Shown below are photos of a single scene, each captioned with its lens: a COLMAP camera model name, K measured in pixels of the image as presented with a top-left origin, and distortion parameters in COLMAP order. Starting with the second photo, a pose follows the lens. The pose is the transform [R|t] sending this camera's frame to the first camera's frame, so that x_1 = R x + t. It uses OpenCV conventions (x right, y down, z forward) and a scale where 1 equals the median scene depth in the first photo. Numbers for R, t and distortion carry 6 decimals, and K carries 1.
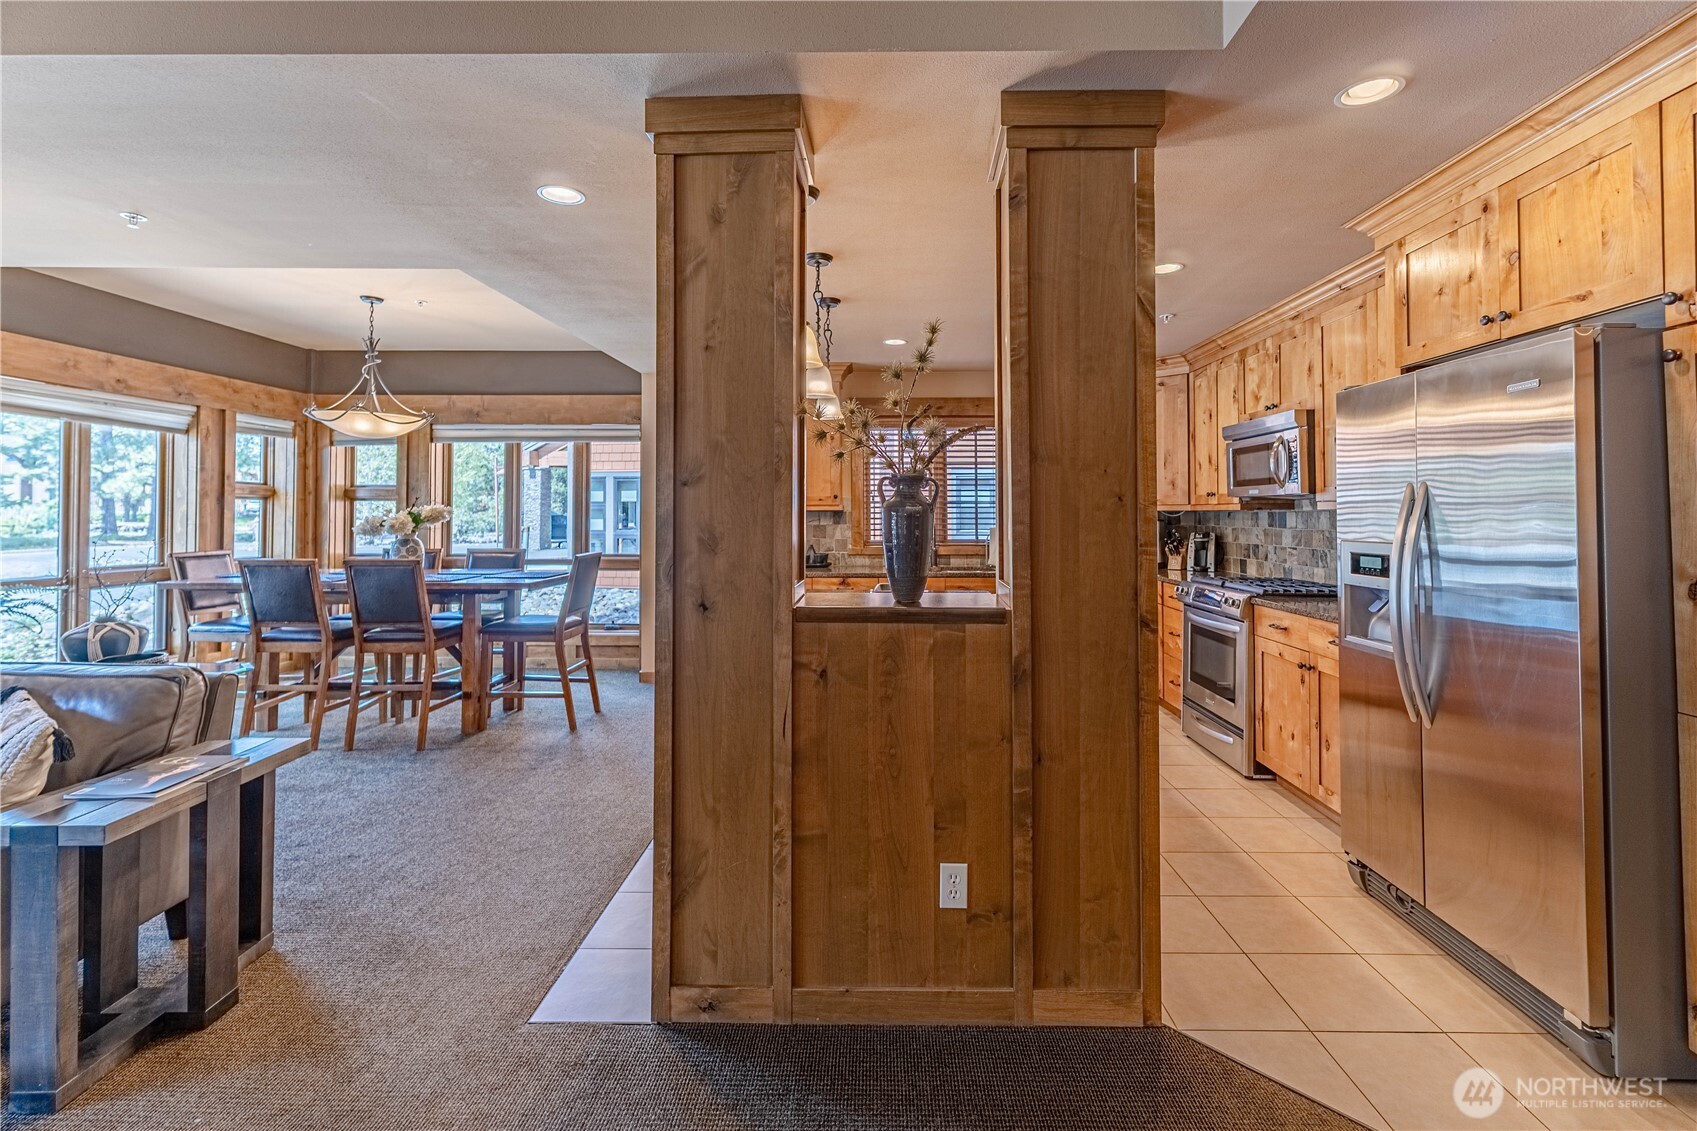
lens RADIAL K [[734.7, 0, 870.7], [0, 734.7, 510.3], [0, 0, 1]] dist [0.001249, 0.000042]
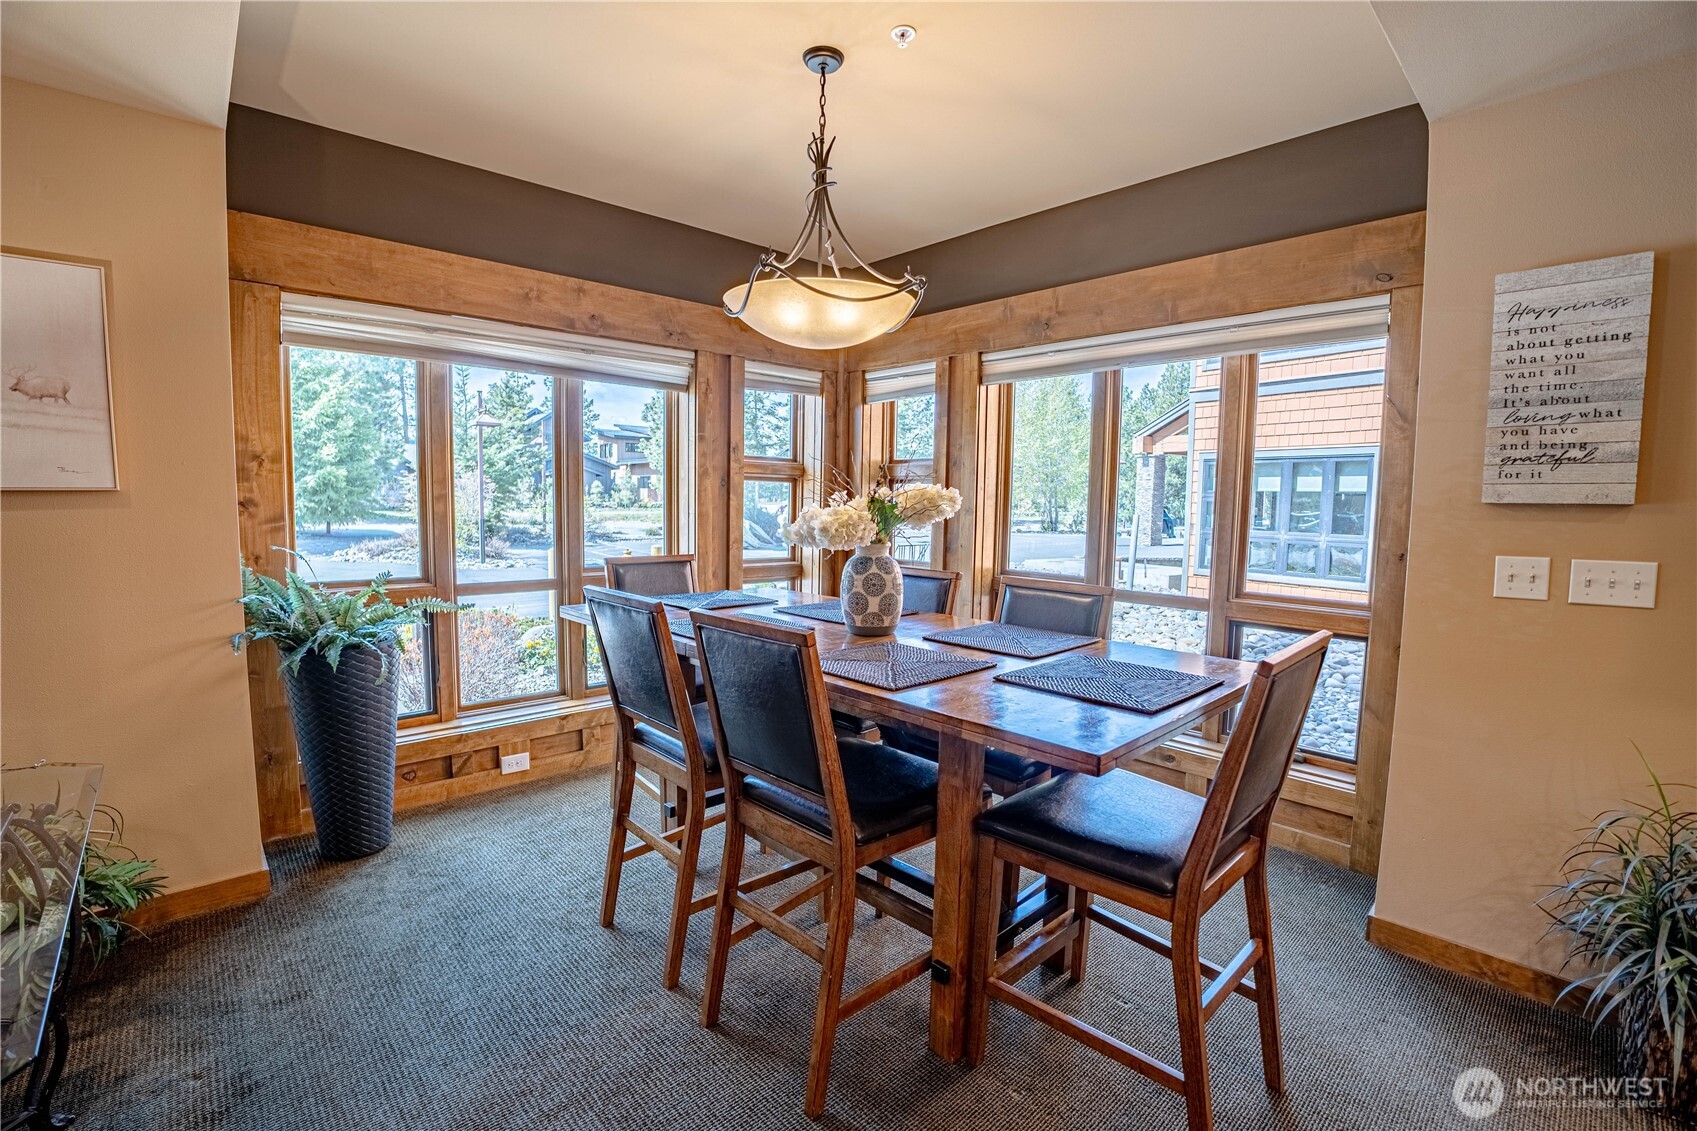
lens RADIAL K [[741.6, 0, 848.5], [0, 741.6, 565.5], [0, 0, 1]] dist [-0.071032, 0.016105]
pose [[0.686230, 0.072655, -0.723747, -0.266392], [-0.010524, 0.995887, 0.089995, 0.002735], [0.727309, -0.054140, 0.684171, 0.595213]]
